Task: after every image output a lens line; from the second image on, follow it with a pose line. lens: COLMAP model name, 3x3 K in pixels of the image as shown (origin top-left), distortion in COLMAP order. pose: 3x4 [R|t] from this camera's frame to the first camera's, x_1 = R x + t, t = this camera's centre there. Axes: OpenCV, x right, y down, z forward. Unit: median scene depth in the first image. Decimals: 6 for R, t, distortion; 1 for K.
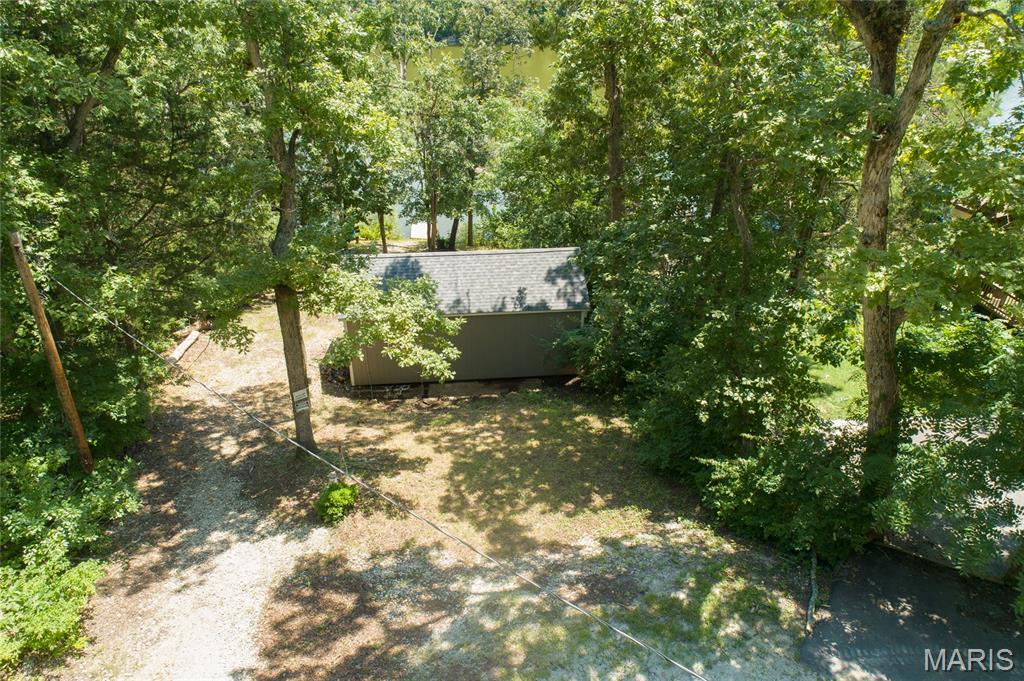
lens RADIAL K [[689.8, 0, 509.1], [0, 689.8, 338.3], [0, 0, 1]] dist [-0.002845, 0.006356]
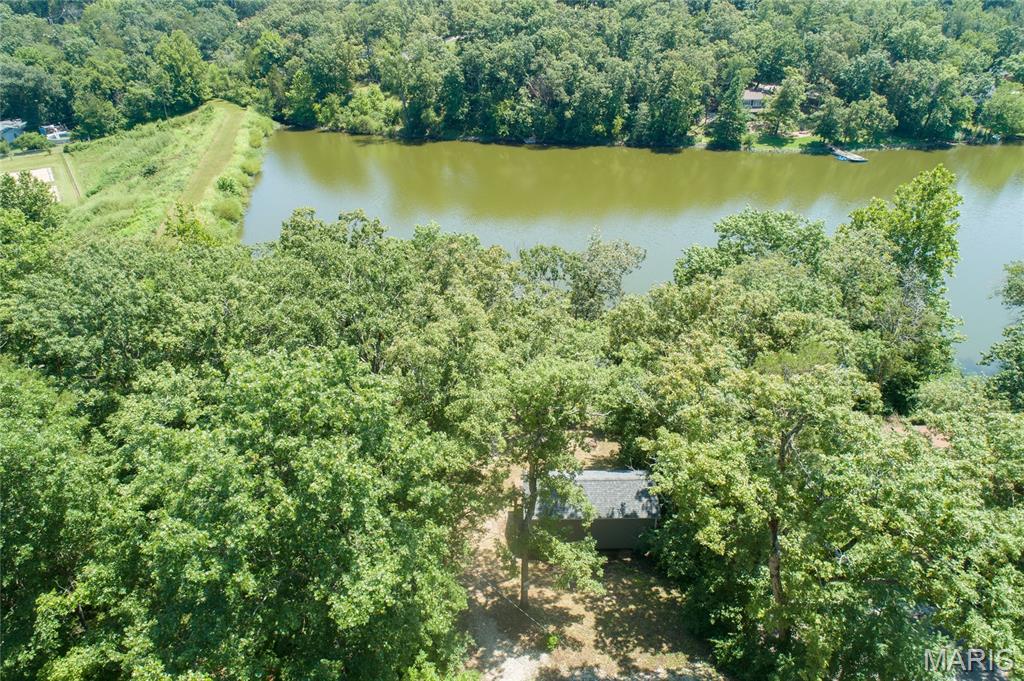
lens RADIAL K [[689.8, 0, 515.0], [0, 689.8, 343.1], [0, 0, 1]] dist [-0.002845, 0.006356]
pose [[0.997108, 0.040924, -0.064040, -0.256598], [-0.042435, 0.998848, -0.022409, -0.685439], [0.063049, 0.025062, 0.997696, -1.296325]]
